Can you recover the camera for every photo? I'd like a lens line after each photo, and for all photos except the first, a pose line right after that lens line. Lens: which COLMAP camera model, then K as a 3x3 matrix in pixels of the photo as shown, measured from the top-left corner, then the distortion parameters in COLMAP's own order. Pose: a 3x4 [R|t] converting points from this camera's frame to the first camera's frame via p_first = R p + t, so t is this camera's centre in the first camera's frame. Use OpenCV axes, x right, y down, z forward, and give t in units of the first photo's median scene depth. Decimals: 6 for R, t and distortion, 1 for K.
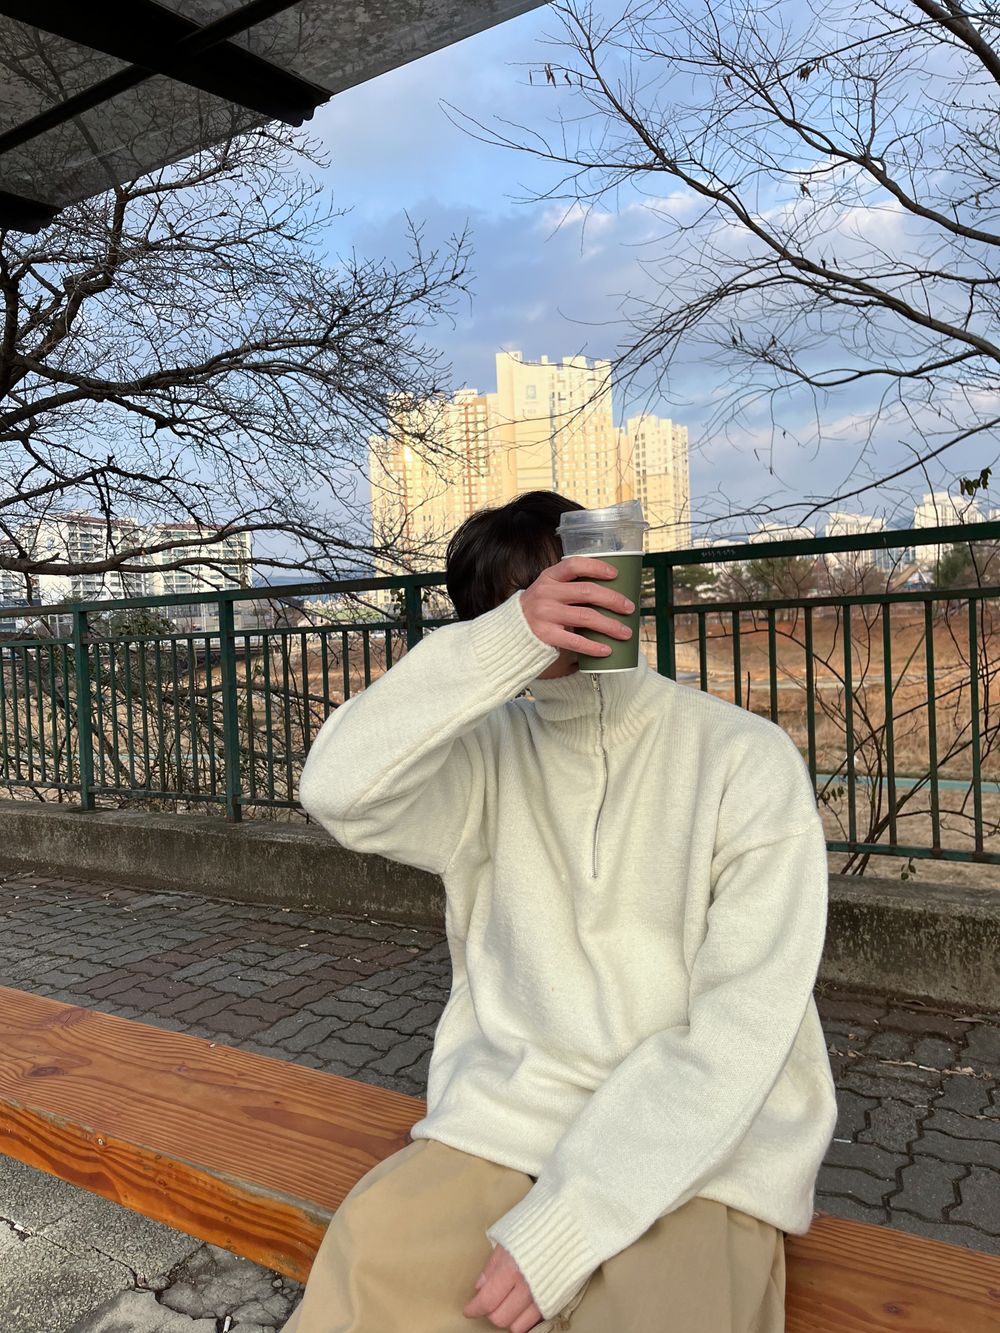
lens RADIAL K [[1015.5, 0, 500.0], [0, 1015.5, 666.5], [0, 0, 1]] dist [0.086537, -0.120315]
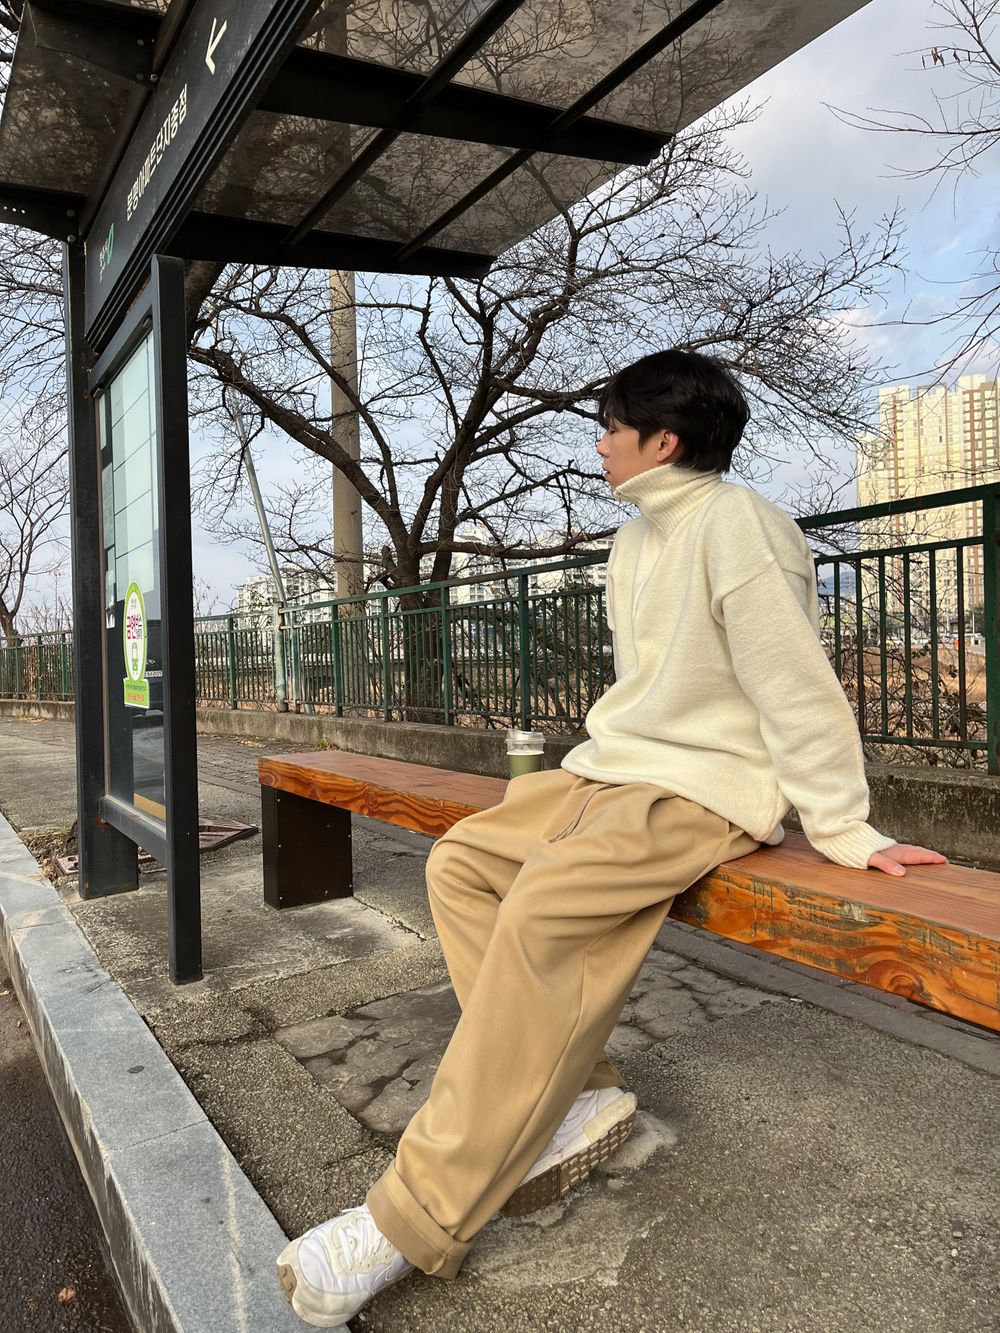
lens RADIAL K [[1015.5, 0, 500.0], [0, 1015.5, 666.5], [0, 0, 1]] dist [0.086537, -0.120315]
pose [[0.896876, 0.022584, -0.441705, 0.077333], [-0.026300, 0.999651, -0.002289, 0.040628], [0.441499, 0.013670, 0.897158, -0.083484]]
